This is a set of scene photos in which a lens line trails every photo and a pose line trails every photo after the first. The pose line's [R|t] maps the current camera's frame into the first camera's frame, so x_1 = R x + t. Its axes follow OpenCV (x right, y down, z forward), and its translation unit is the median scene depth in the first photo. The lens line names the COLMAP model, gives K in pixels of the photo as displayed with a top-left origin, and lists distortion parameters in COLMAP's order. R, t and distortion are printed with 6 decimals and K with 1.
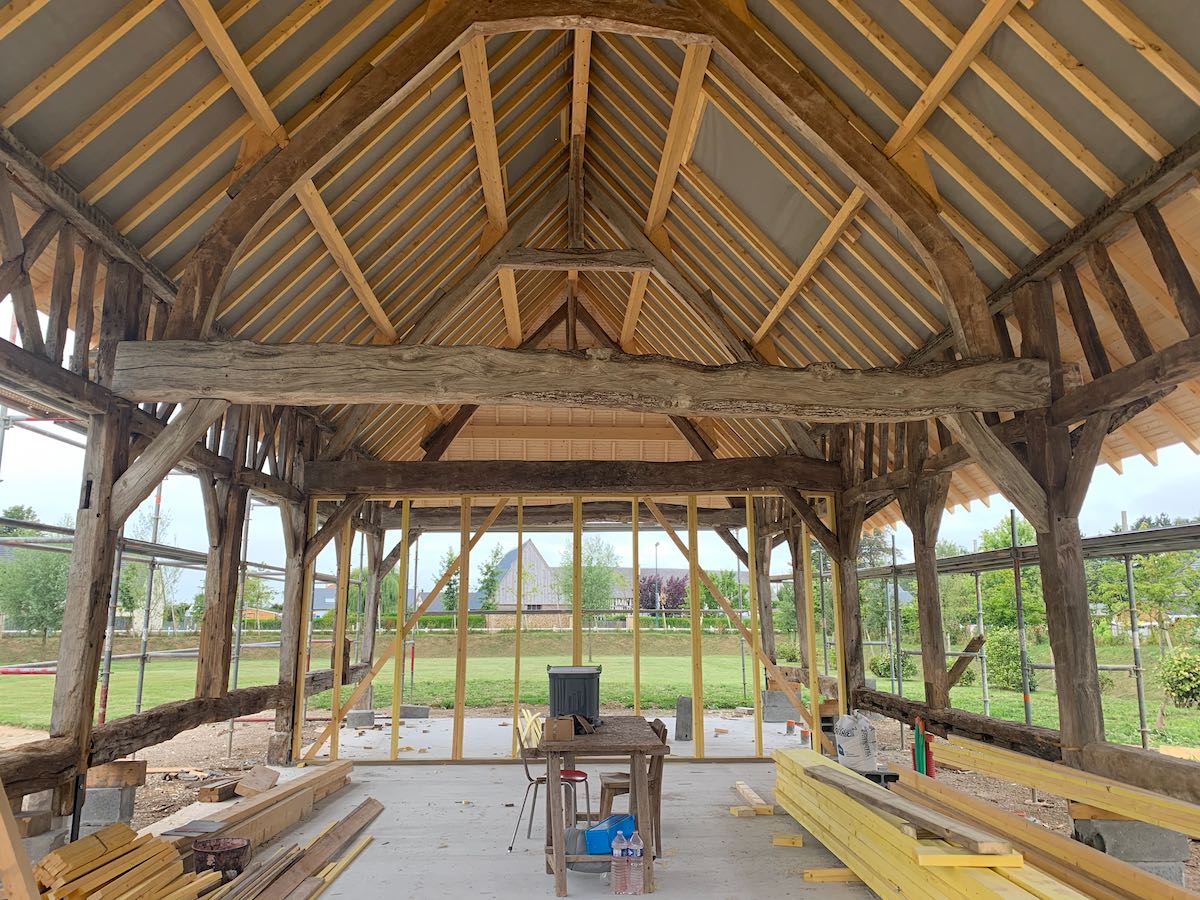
lens RADIAL K [[899.8, 0, 599.1], [0, 899.8, 442.0], [0, 0, 1]] dist [0.043733, -0.004854]
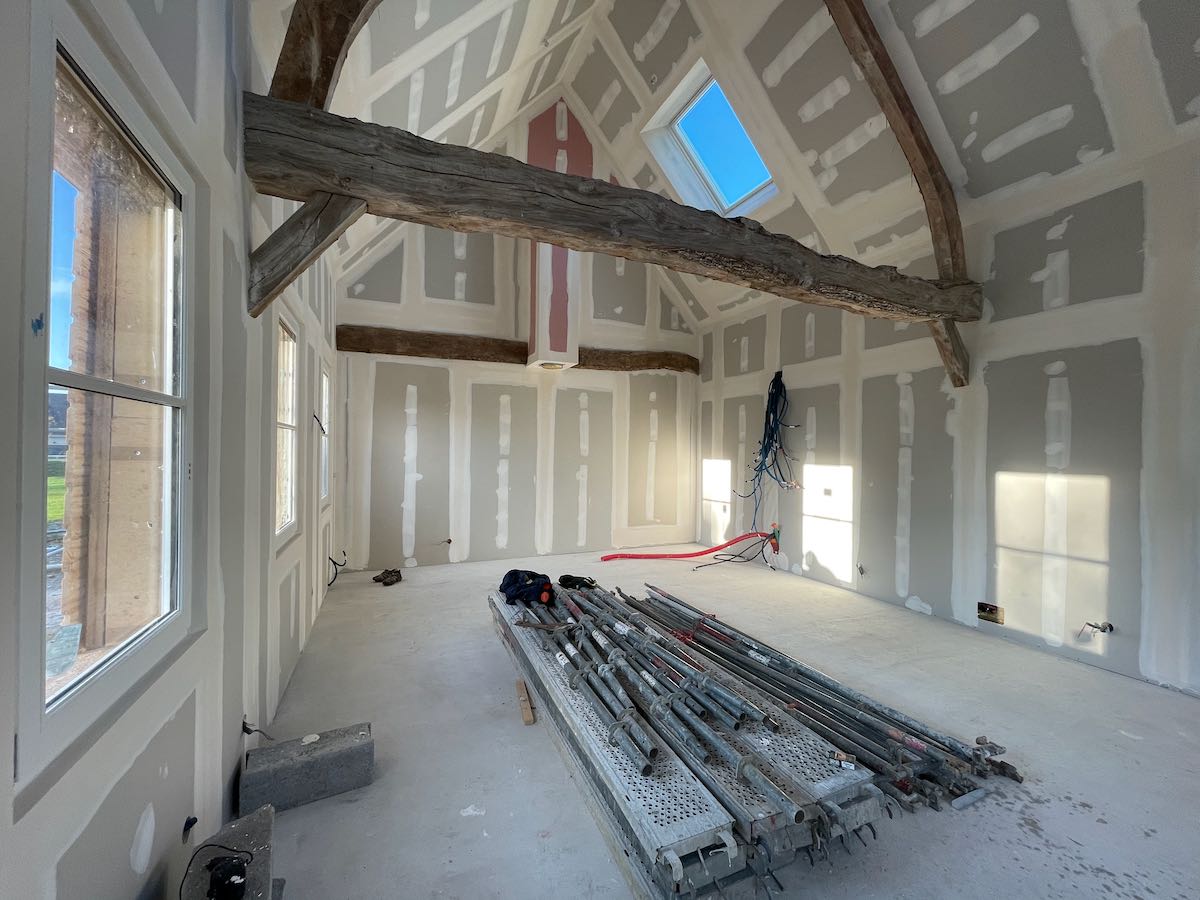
lens RADIAL K [[485.3, 0, 599.3], [0, 485.3, 449.8], [0, 0, 1]] dist [-0.002387, 0.000370]
pose [[0.933058, 0.007403, 0.359649, -0.370692], [-0.075487, 0.981557, 0.175636, 0.076375], [-0.351716, -0.191028, 0.916409, 0.494253]]
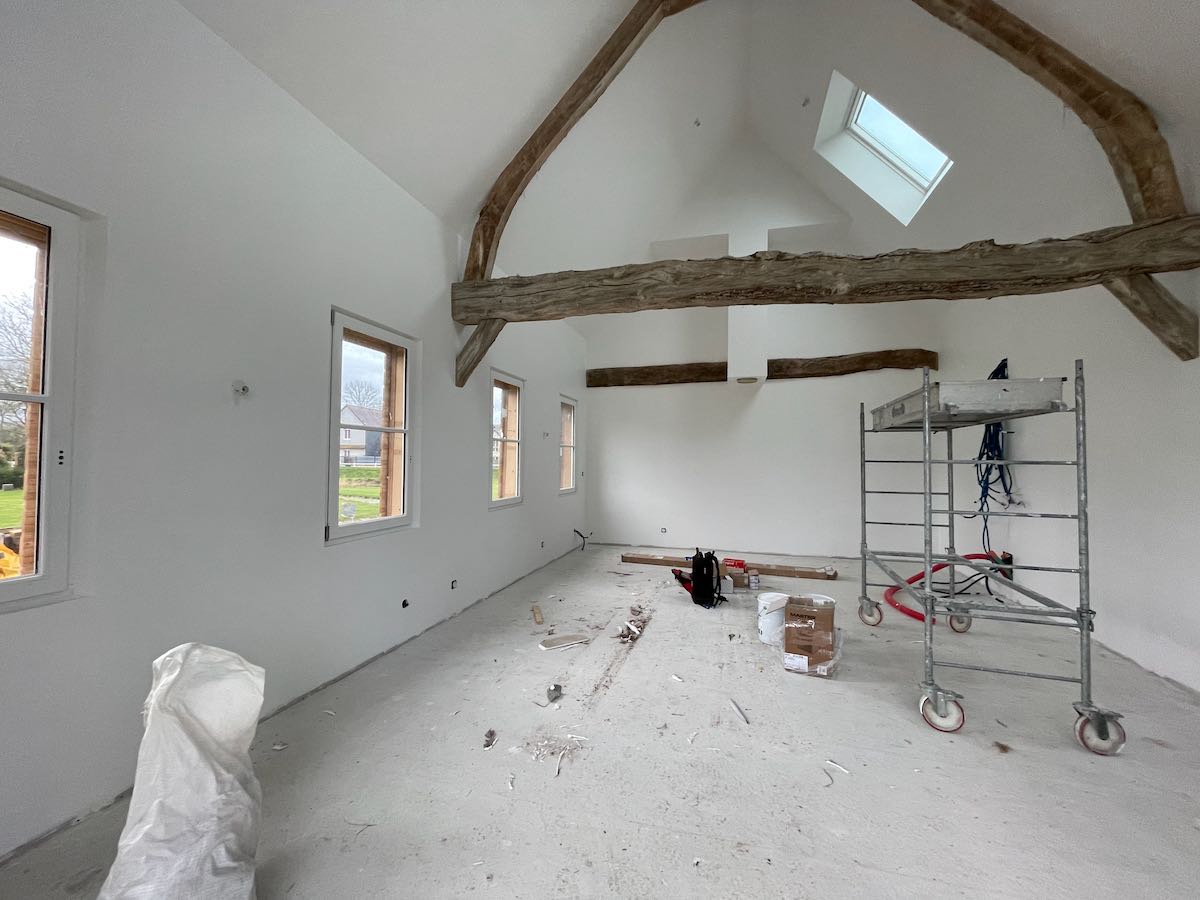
lens RADIAL K [[485.3, 0, 596.7], [0, 485.3, 454.0], [0, 0, 1]] dist [-0.002387, 0.000370]
pose [[0.948405, 0.002276, -0.317053, -0.009733], [0.052751, 0.984904, 0.164865, 0.048527], [0.312642, -0.173084, 0.933968, 0.262226]]
